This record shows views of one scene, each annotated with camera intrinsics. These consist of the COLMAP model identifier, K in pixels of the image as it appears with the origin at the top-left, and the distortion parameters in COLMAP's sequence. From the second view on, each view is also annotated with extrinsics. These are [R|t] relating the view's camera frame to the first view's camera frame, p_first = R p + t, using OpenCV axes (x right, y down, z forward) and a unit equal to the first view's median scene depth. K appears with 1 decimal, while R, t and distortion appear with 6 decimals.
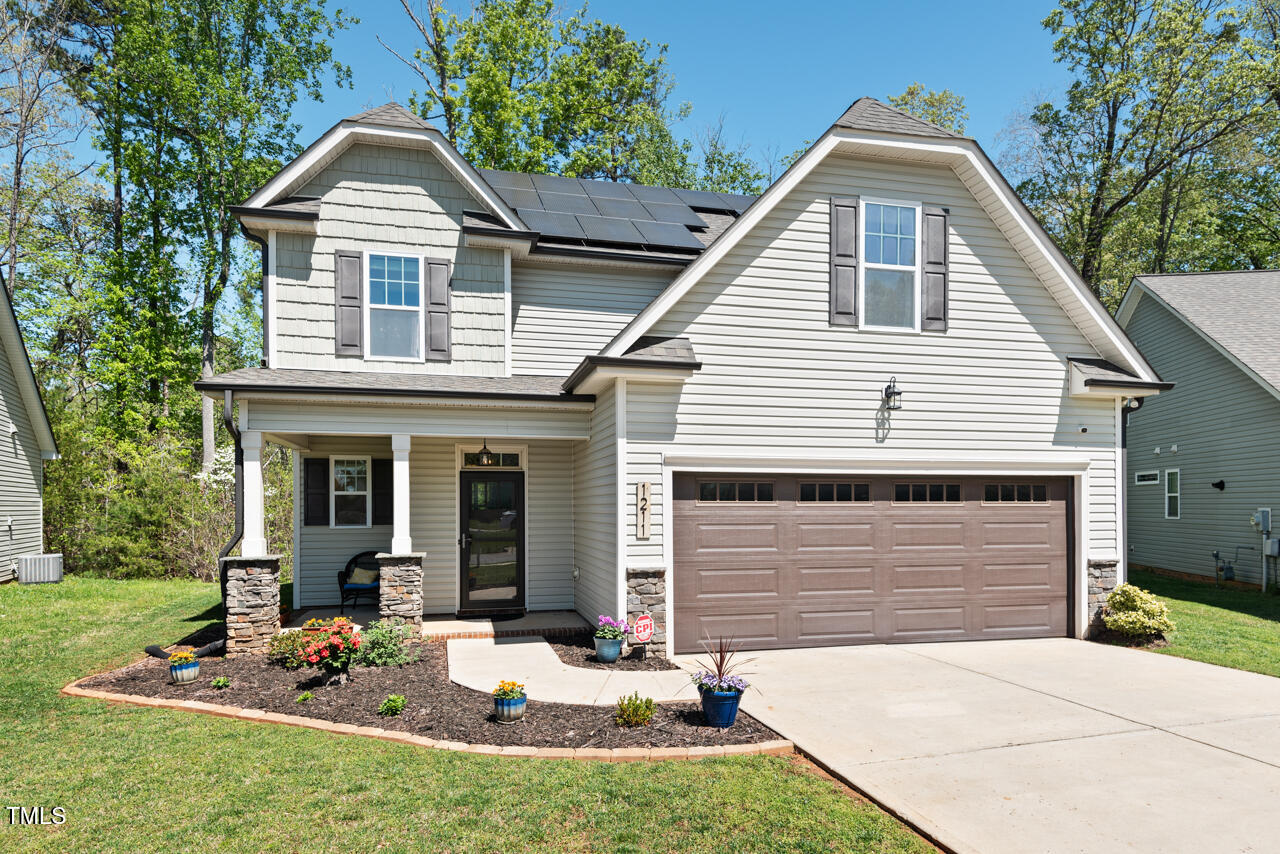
lens RADIAL K [[744.8, 0, 630.1], [0, 744.8, 514.1], [0, 0, 1]] dist [0.019557, -0.001848]
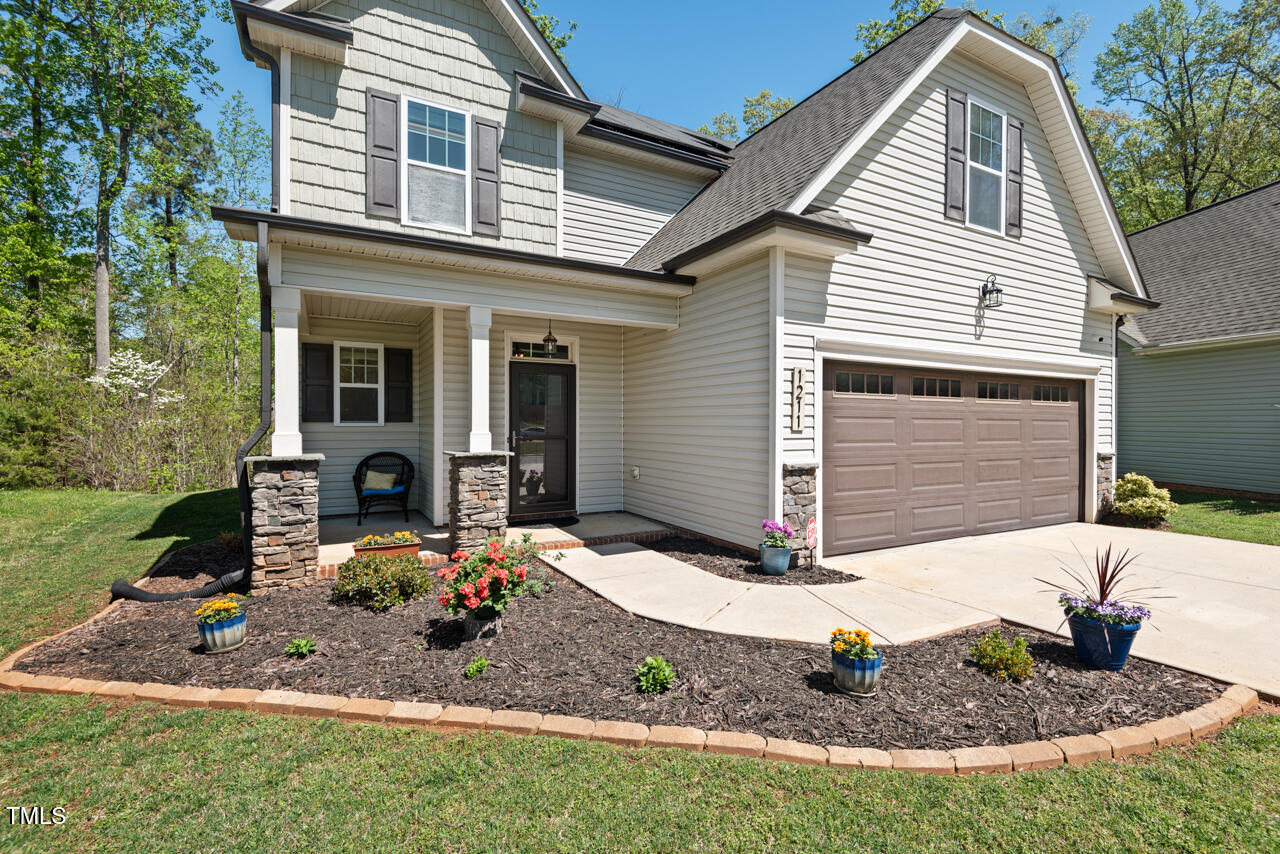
lens RADIAL K [[575.8, 0, 641.1], [0, 575.8, 431.0], [0, 0, 1]] dist [0.009957, -0.005730]
pose [[0.965339, 0.003186, 0.260980, -0.298101], [-0.004580, 0.999978, 0.004737, 0.026167], [-0.260960, -0.005768, 0.965332, 0.336080]]
